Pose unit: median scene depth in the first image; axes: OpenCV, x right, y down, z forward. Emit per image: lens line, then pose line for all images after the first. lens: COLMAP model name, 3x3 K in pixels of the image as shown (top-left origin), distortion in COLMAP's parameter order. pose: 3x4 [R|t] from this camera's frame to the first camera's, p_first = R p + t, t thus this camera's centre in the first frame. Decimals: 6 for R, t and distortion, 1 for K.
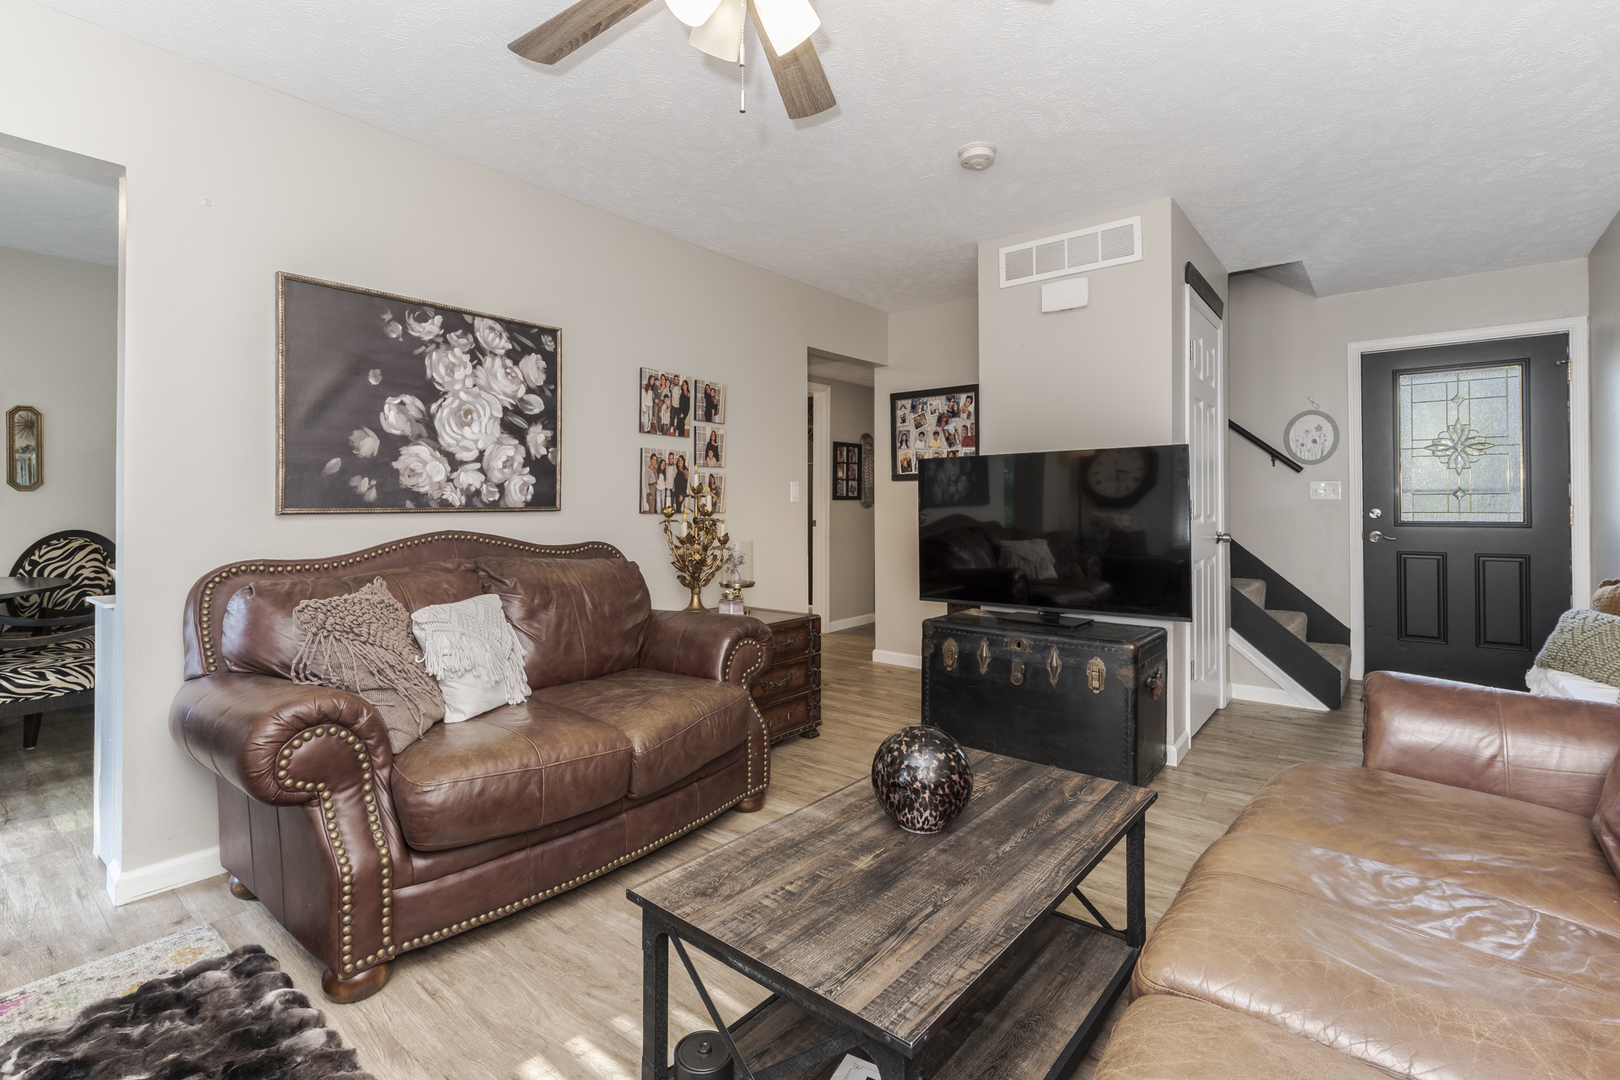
lens RADIAL K [[731.4, 0, 805.2], [0, 731.4, 494.2], [0, 0, 1]] dist [-0.011611, 0.004108]
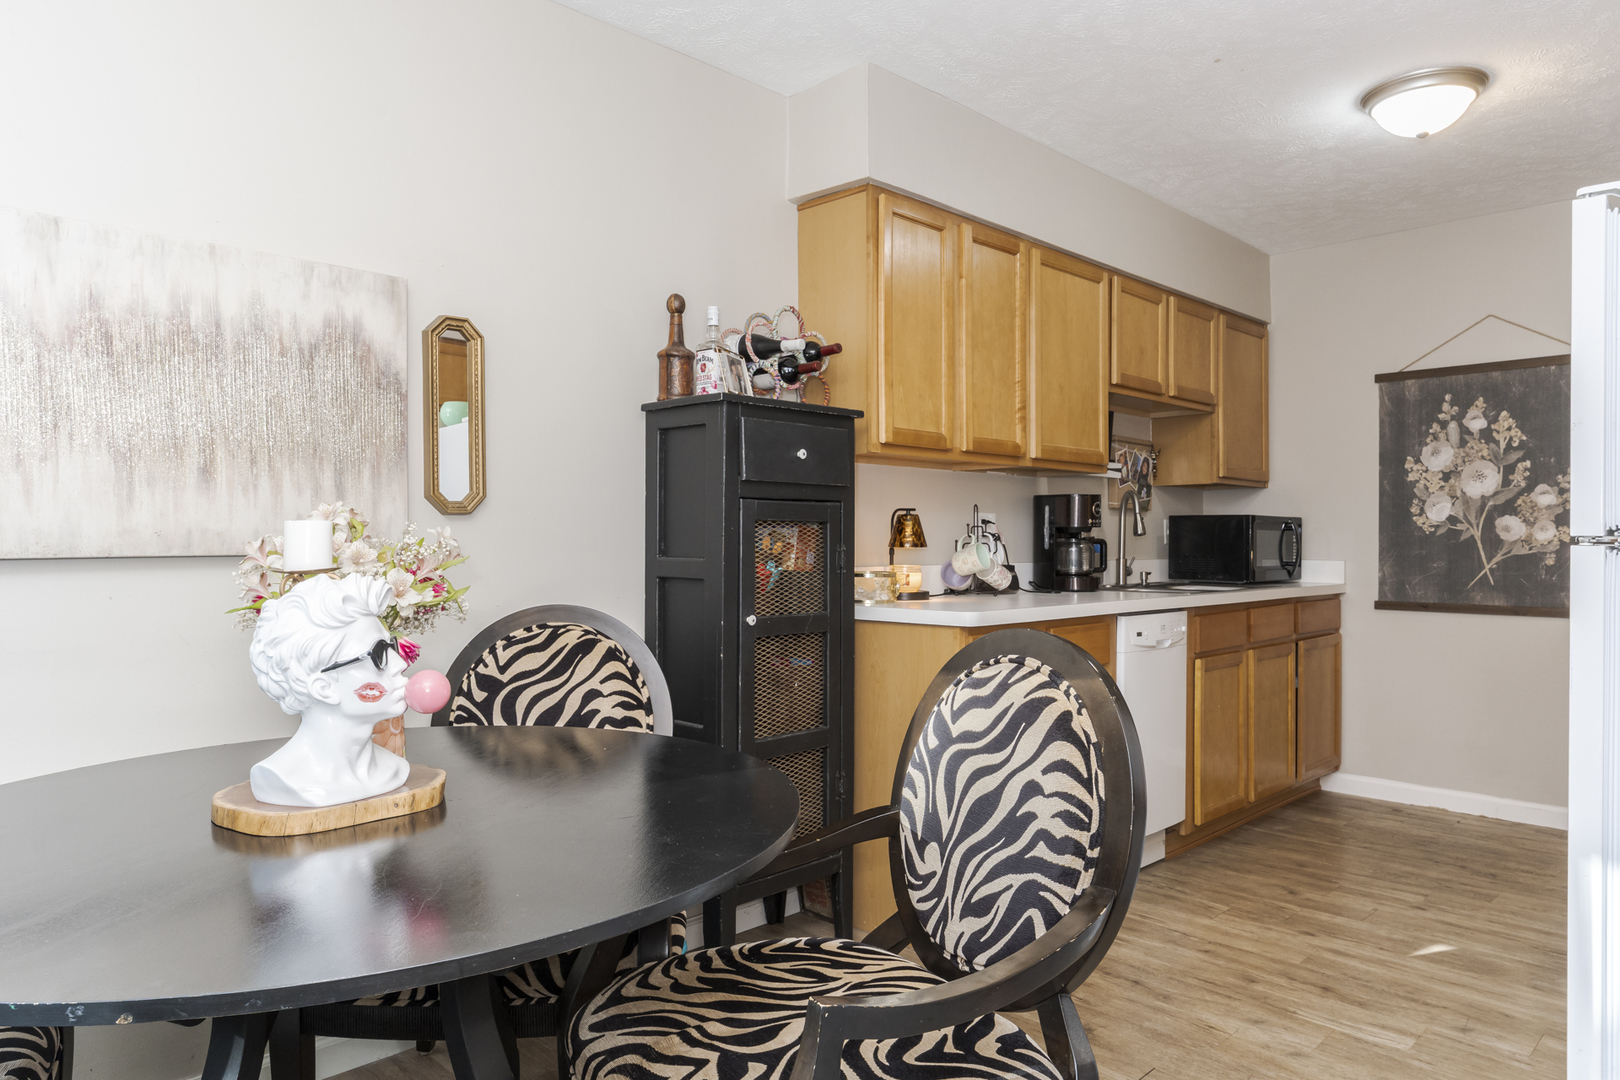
lens RADIAL K [[1006.7, 0, 826.3], [0, 1006.7, 539.6], [0, 0, 1]] dist [-0.013159, 0.005224]
pose [[0.994606, -0.002216, -0.103704, -0.803352], [0.003136, 0.999957, 0.008704, 0.005395], [0.103680, -0.008982, 0.994570, 0.431303]]
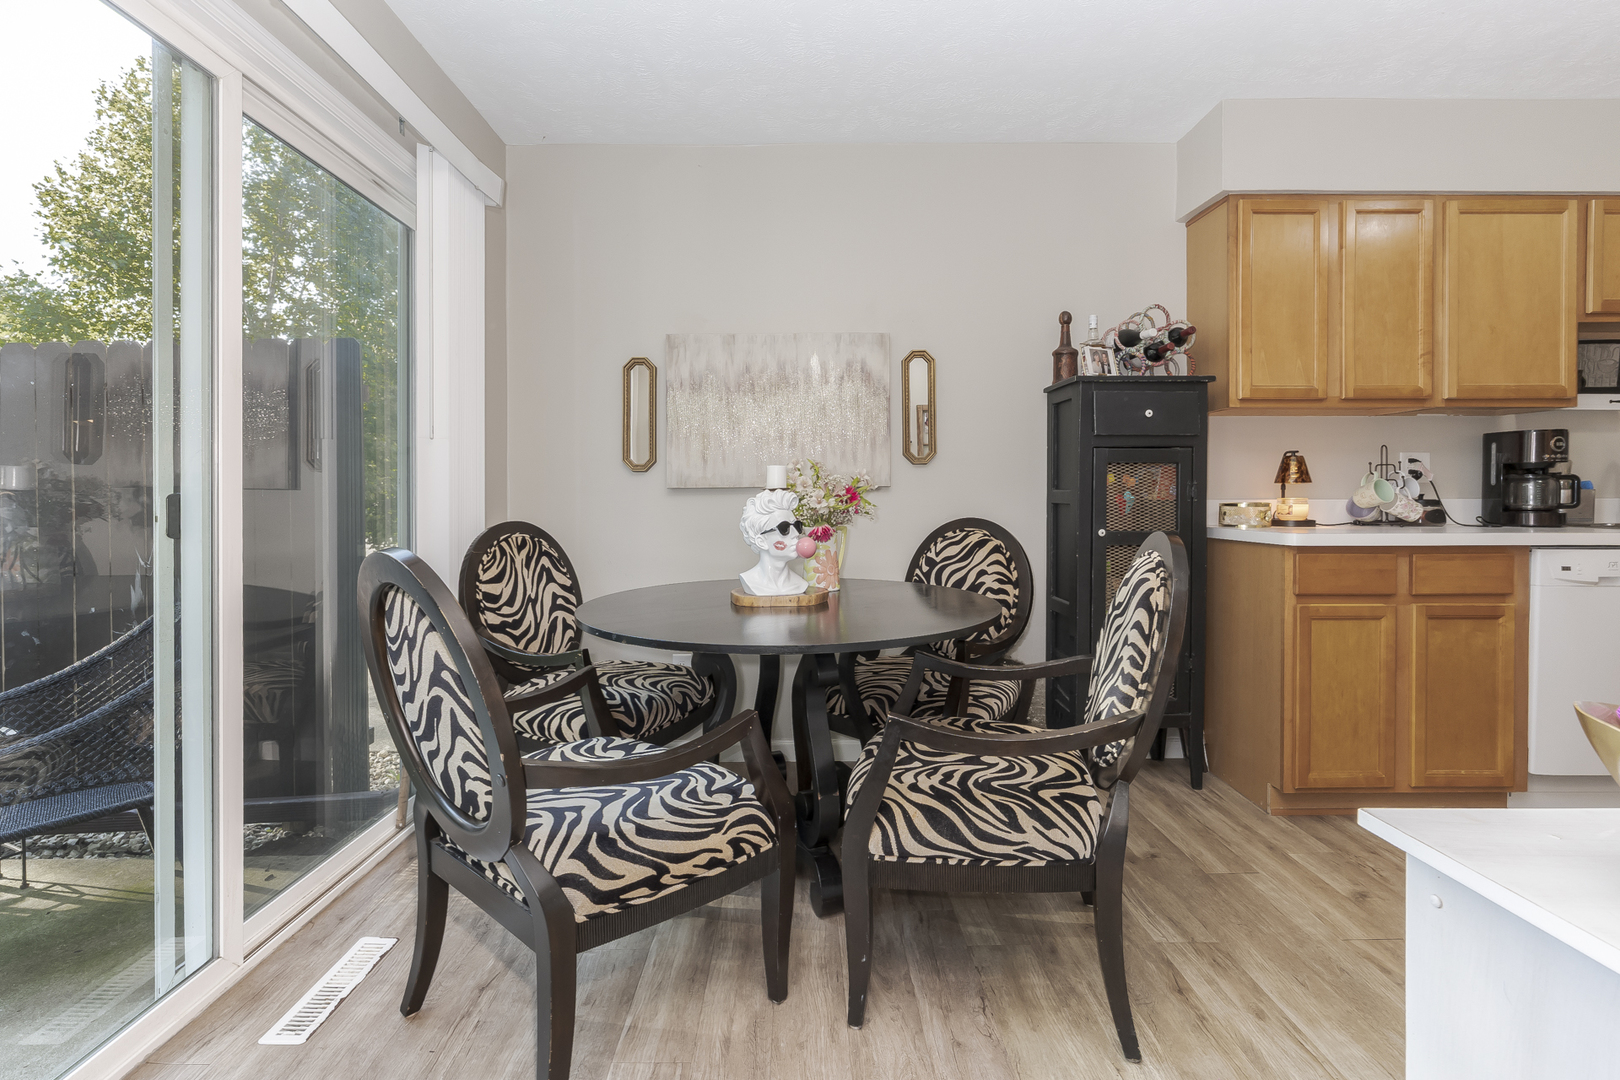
lens RADIAL K [[731.4, 0, 823.1], [0, 731.4, 502.5], [0, 0, 1]] dist [-0.011611, 0.004108]
pose [[0.644031, 0.005197, -0.764982, -0.567171], [0.012139, 0.999782, 0.017013, 0.020642], [0.764903, -0.020243, 0.643827, 0.441321]]
